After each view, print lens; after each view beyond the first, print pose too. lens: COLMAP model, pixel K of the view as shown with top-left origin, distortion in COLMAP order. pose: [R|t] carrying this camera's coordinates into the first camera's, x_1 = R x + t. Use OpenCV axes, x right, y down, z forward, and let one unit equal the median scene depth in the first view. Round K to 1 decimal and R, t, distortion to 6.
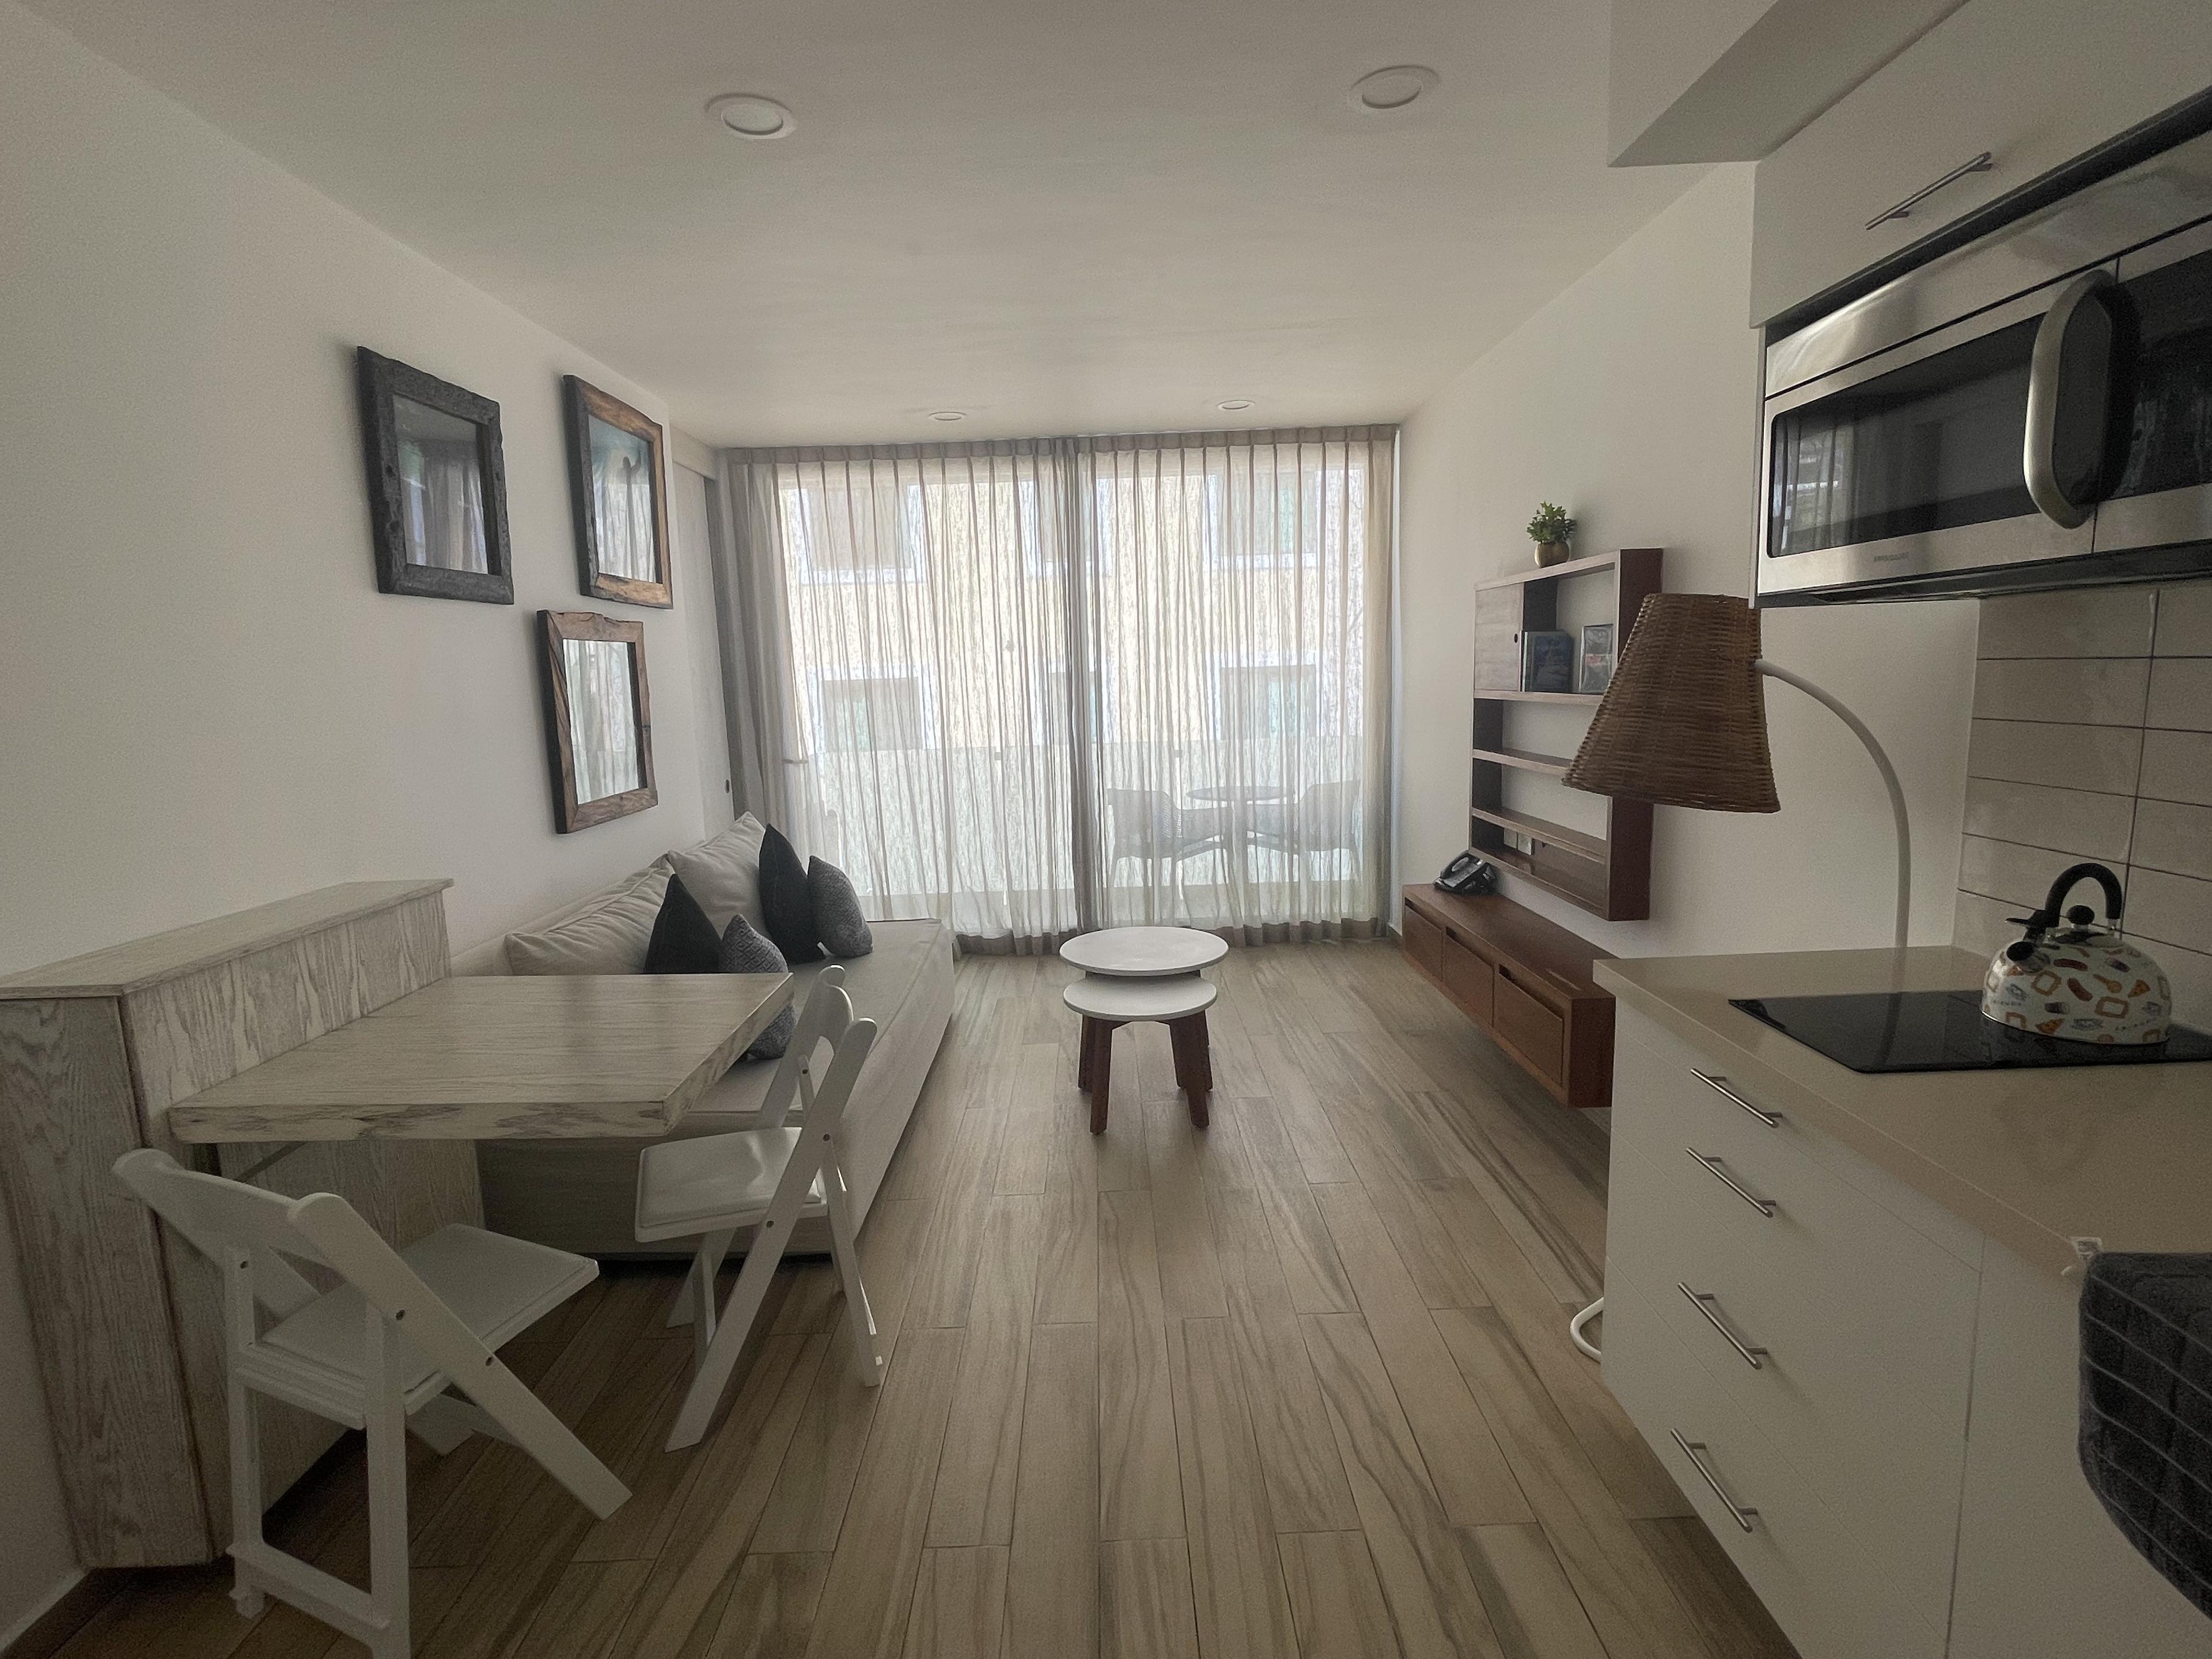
lens RADIAL K [[1053.3, 0, 1095.2], [0, 1053.3, 827.9], [0, 0, 1]] dist [-0.004340, 0.000613]
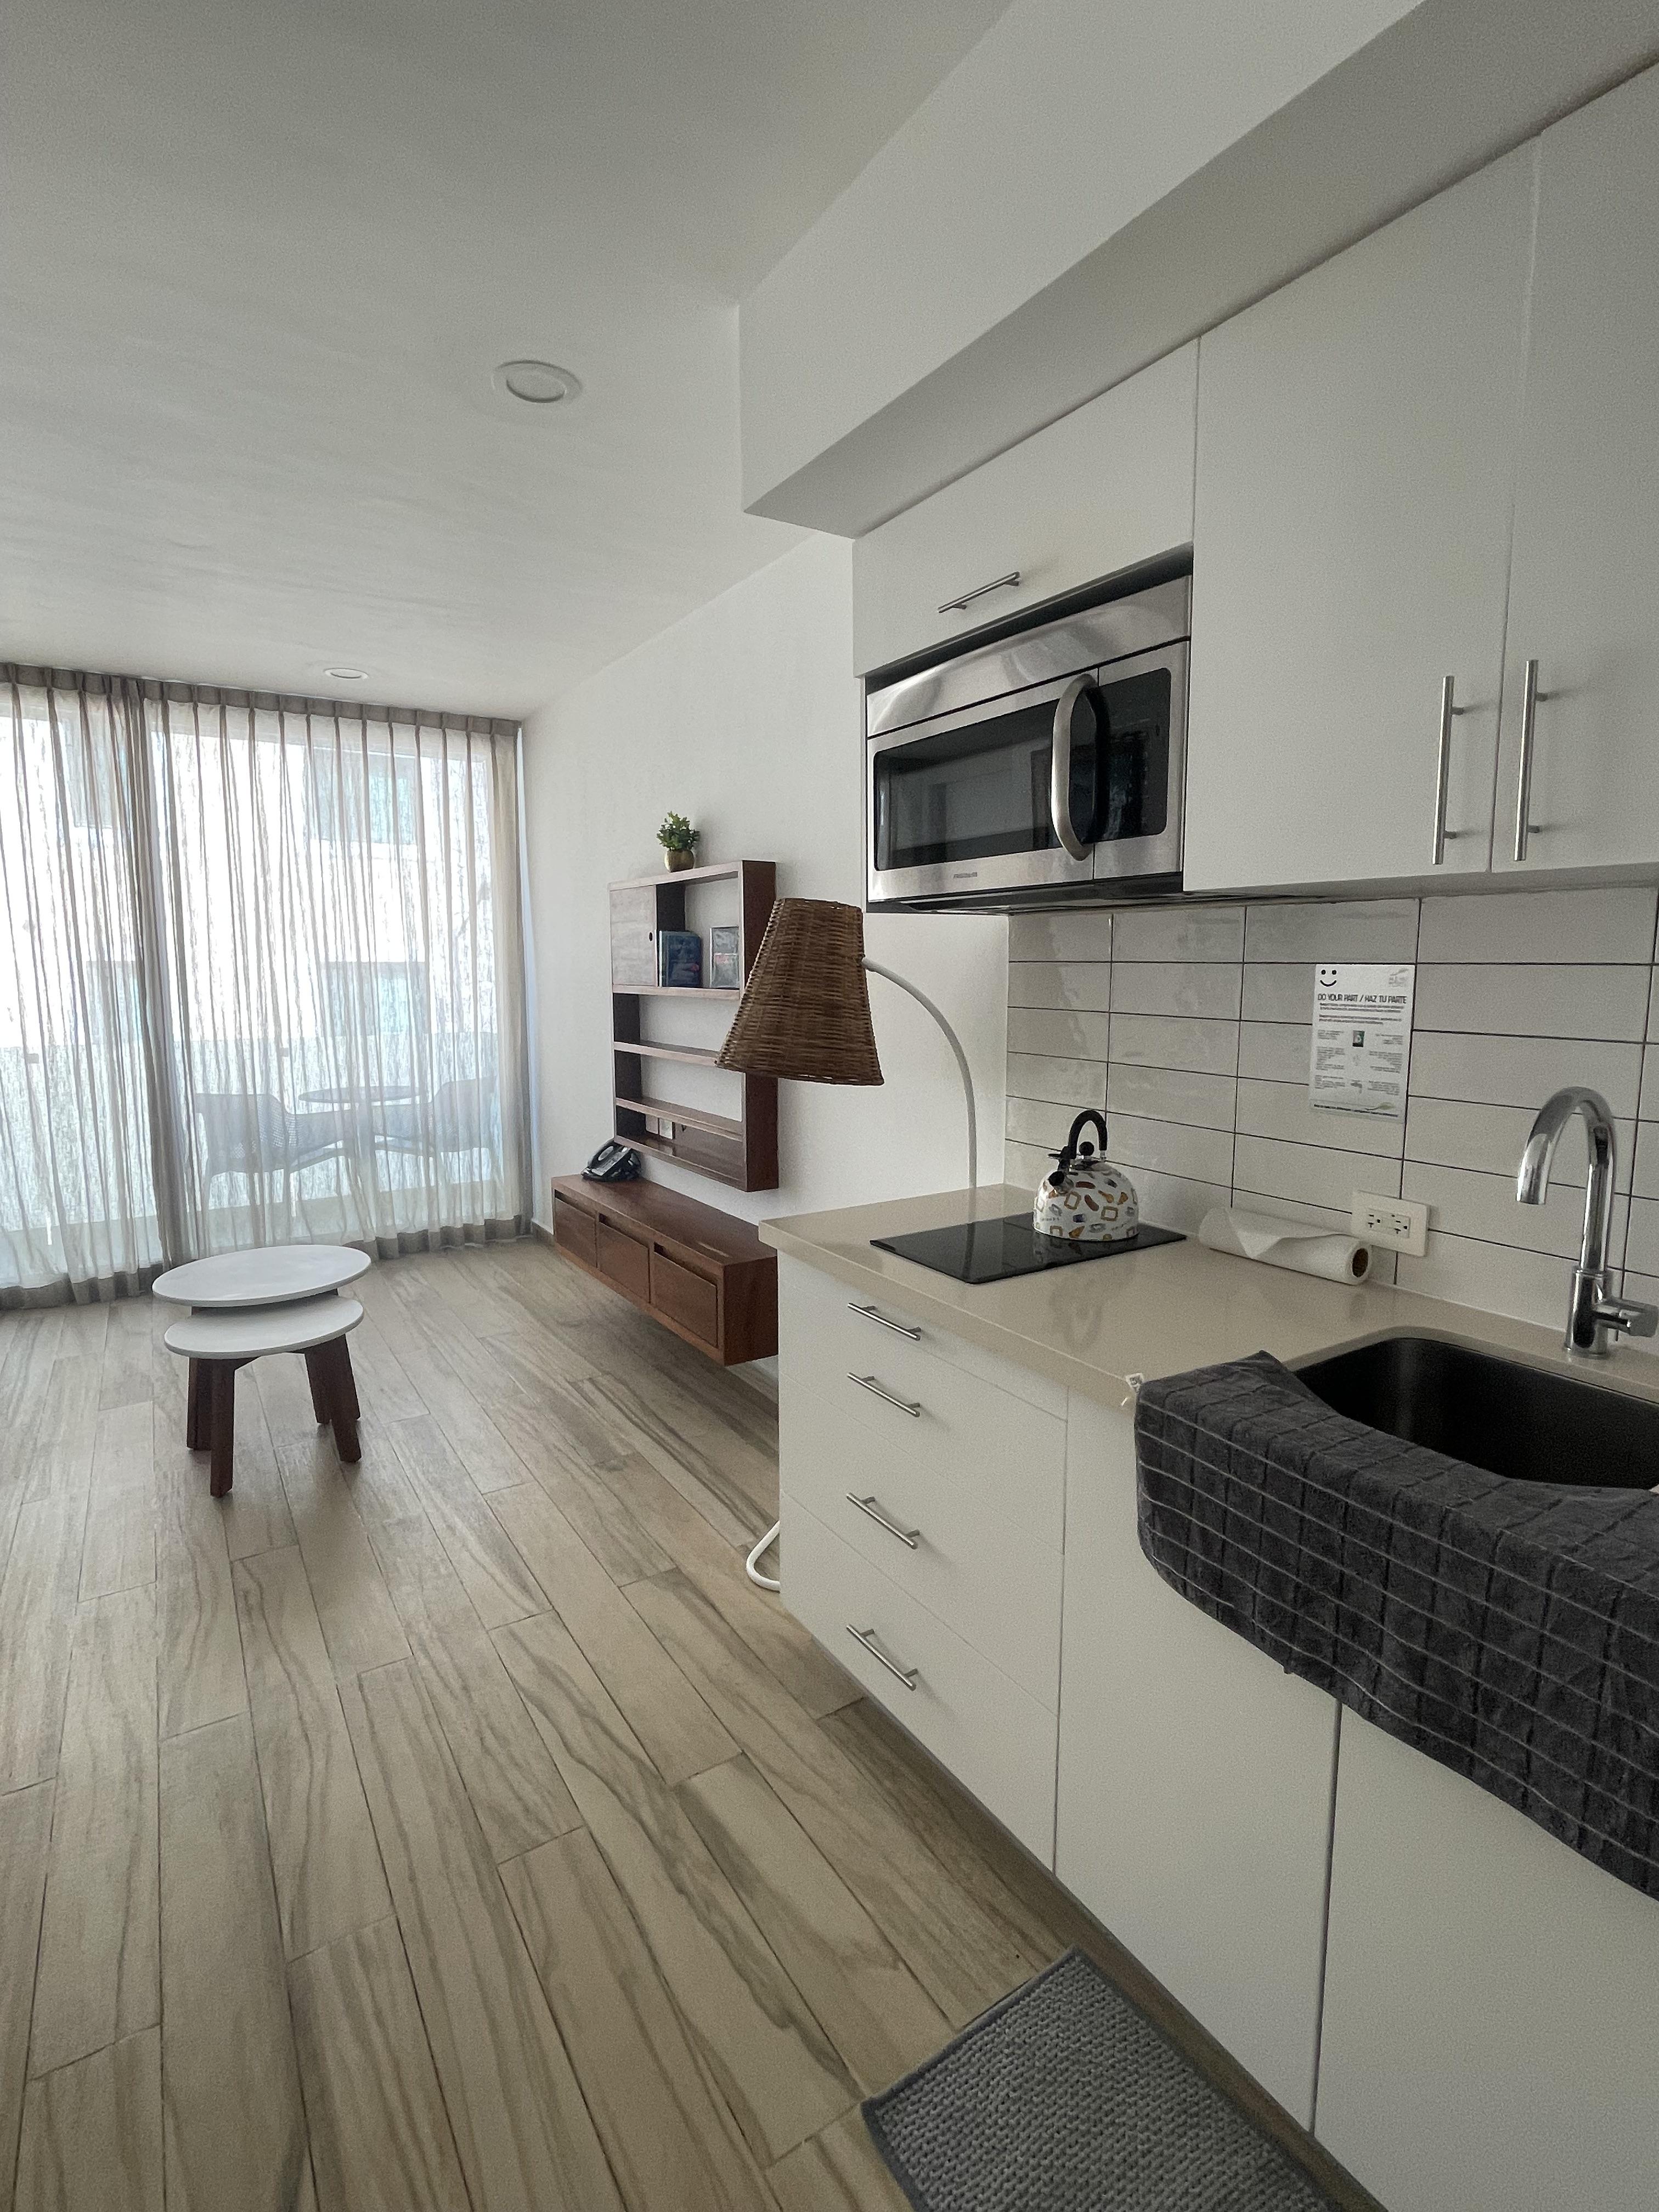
lens RADIAL K [[1053.3, 0, 828.9], [0, 1053.3, 1097.4], [0, 0, 1]] dist [-0.004340, 0.000613]
pose [[0.842527, -0.034607, 0.537542, -0.046221], [0.050827, 0.998589, -0.015377, 0.013682], [-0.536251, 0.040277, 0.843097, 0.019705]]
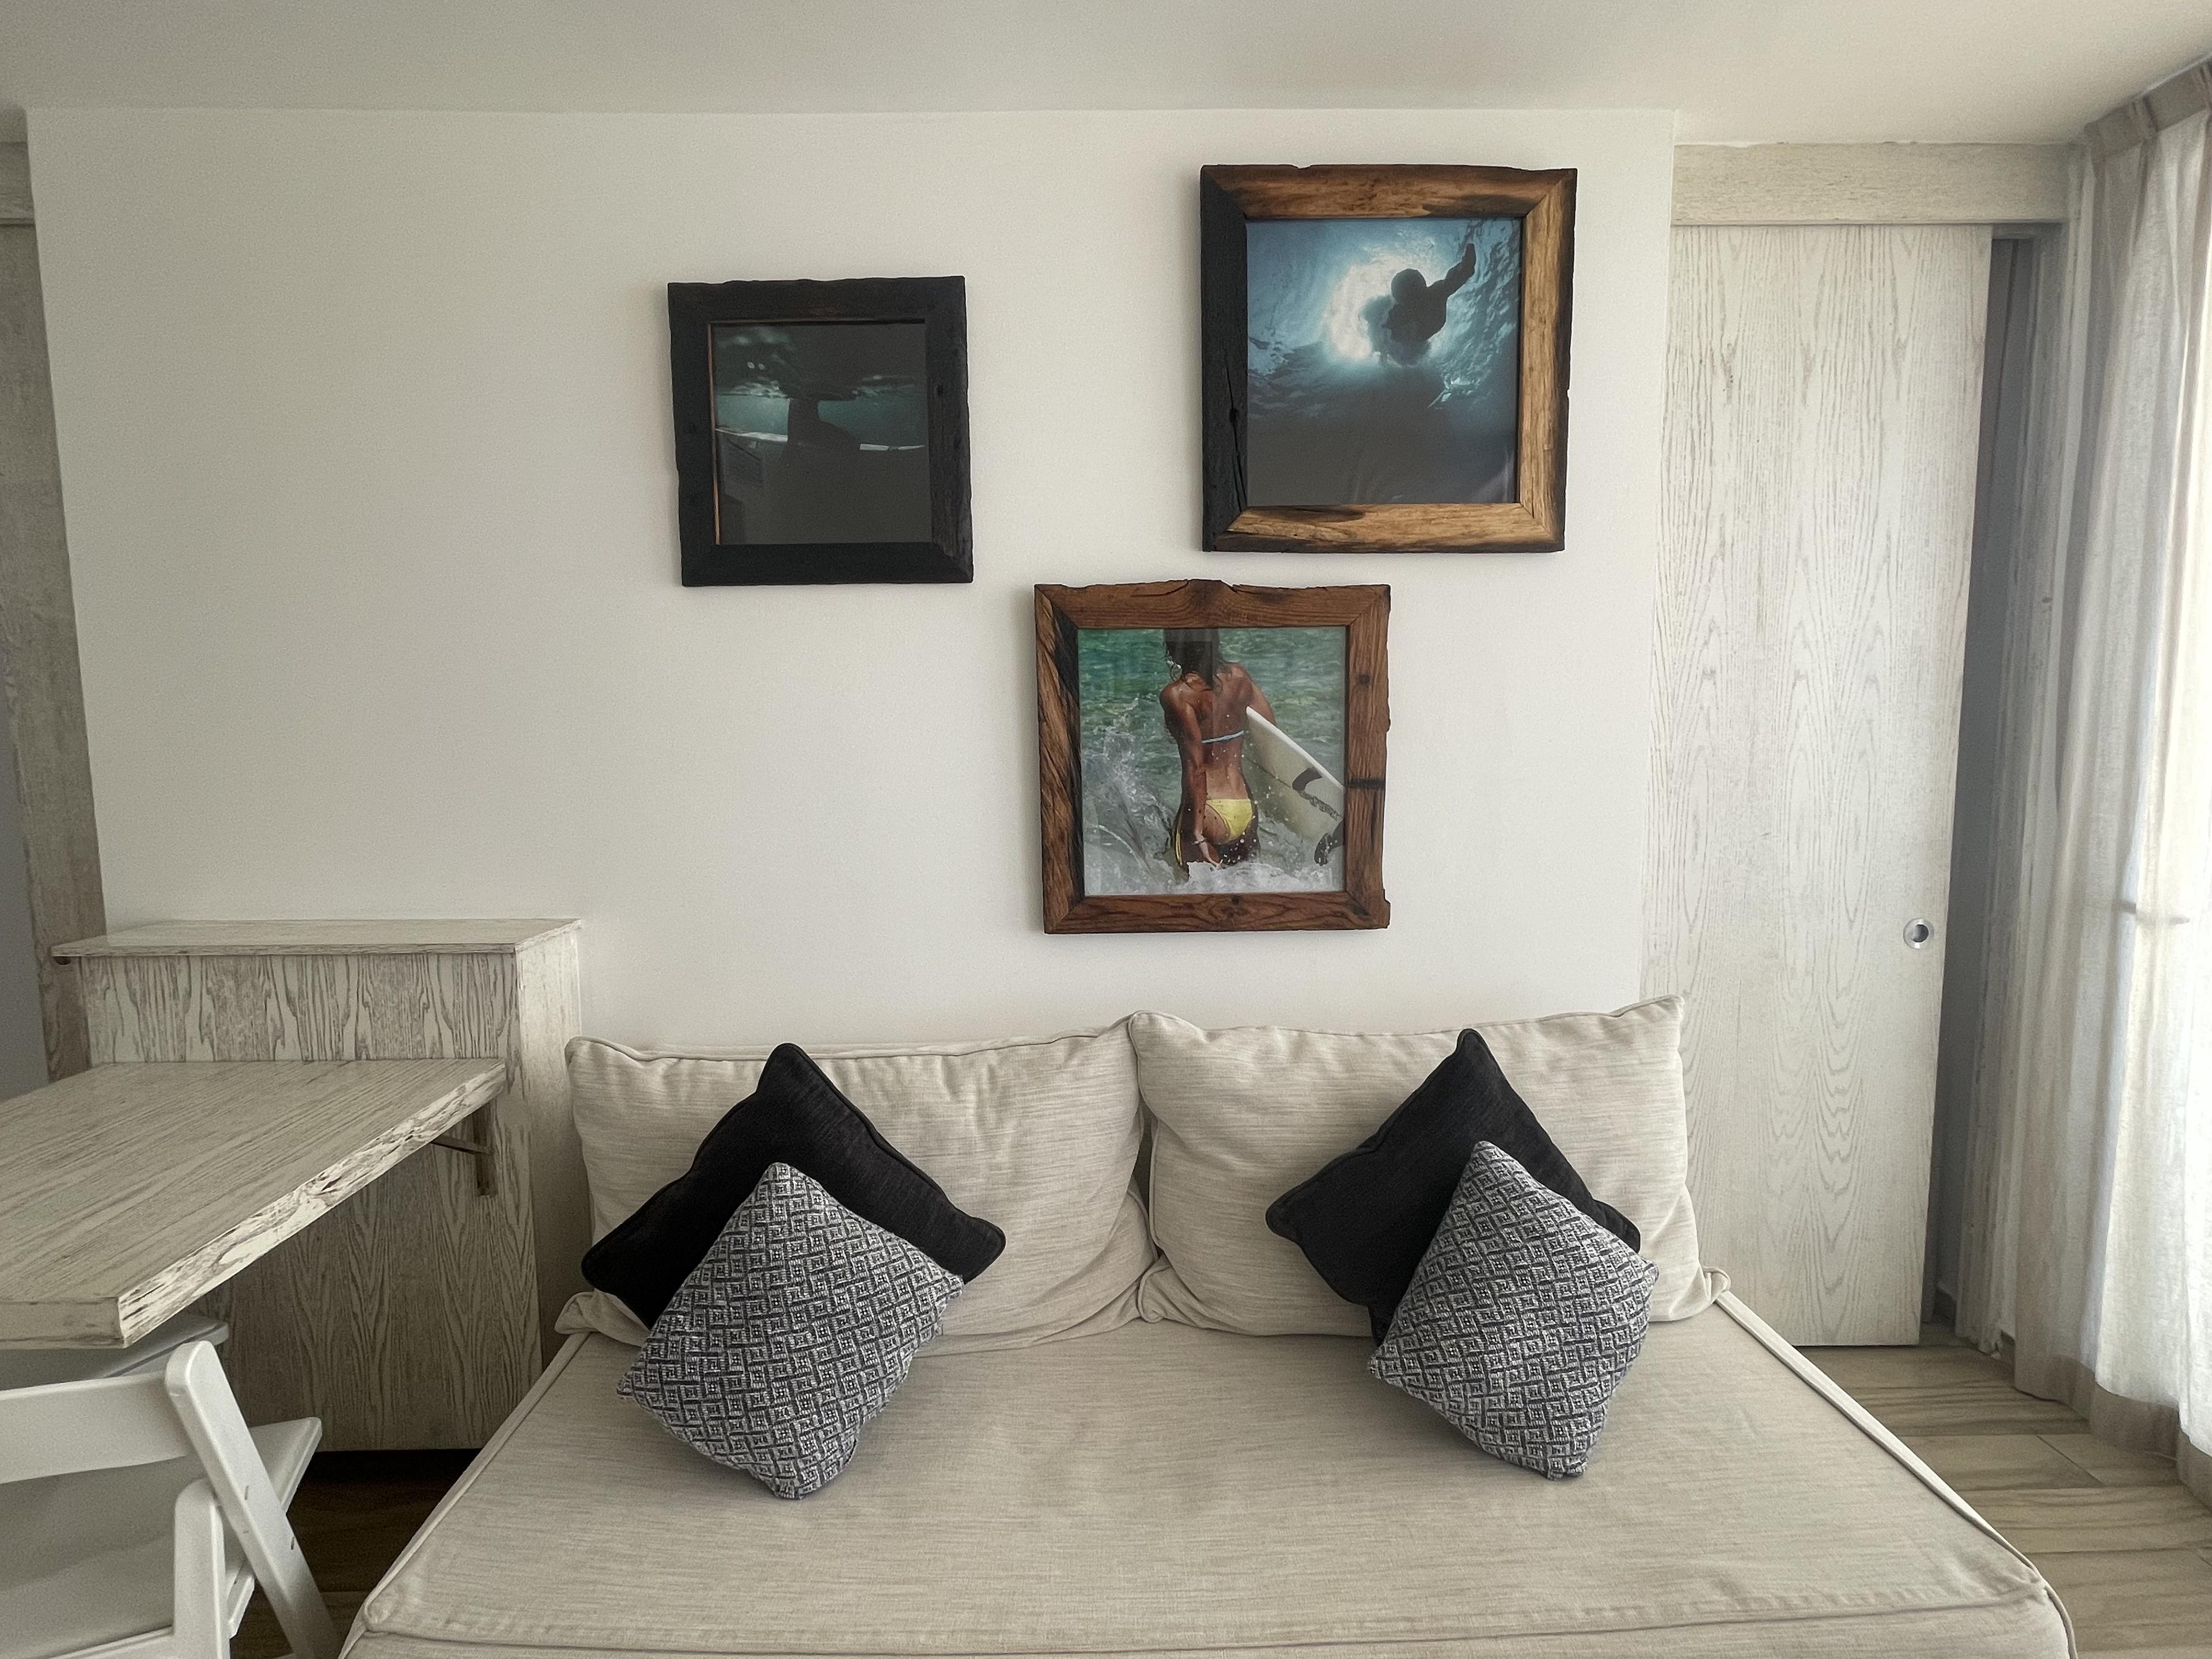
lens RADIAL K [[1053.3, 0, 1096.1], [0, 1053.3, 819.8], [0, 0, 1]] dist [-0.004340, 0.000613]
pose [[0.018297, 0.131701, -0.991121, 0.213431], [-0.139729, 0.981895, 0.127896, -0.253490], [0.990021, 0.136148, 0.036369, 1.705868]]
